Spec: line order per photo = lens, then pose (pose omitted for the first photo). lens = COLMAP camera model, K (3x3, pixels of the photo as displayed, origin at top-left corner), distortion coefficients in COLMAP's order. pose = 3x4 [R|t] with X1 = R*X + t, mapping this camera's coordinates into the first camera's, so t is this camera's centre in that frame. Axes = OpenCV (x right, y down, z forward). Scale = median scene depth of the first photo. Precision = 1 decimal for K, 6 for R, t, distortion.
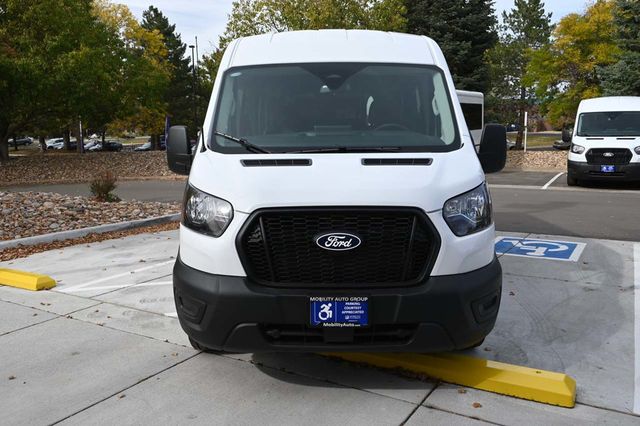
lens RADIAL K [[539.8, 0, 320.0], [0, 539.8, 213.0], [0, 0, 1]] dist [-0.027161, 0.005852]
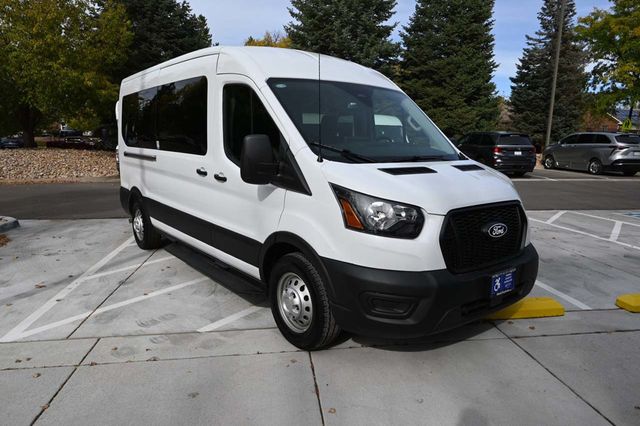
lens RADIAL K [[433.4, 0, 319.5], [0, 433.4, 216.2], [0, 0, 1]] dist [0.000151, 0.000166]
pose [[0.784769, -0.093225, 0.612737, -0.763320], [0.071146, 0.995638, 0.060360, -0.060929], [-0.615692, -0.003775, 0.787978, 0.347111]]
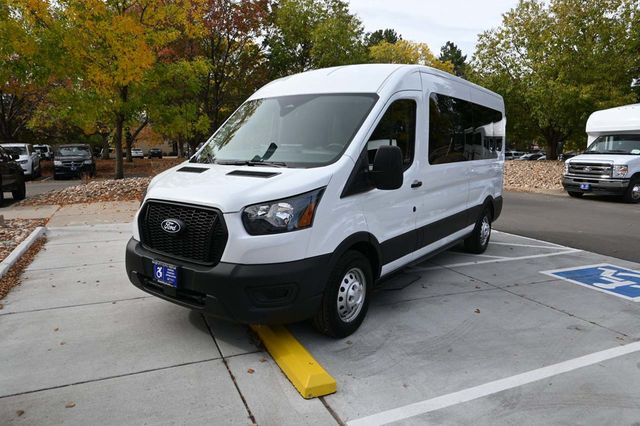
lens RADIAL K [[436.4, 0, 320.0], [0, 436.4, 210.9], [0, 0, 1]] dist [-0.000073, -0.001596]
pose [[0.821709, 0.105073, -0.560137, 0.814767], [-0.102632, 0.994071, 0.035914, -0.057005], [0.560589, 0.027977, 0.827621, 0.201414]]
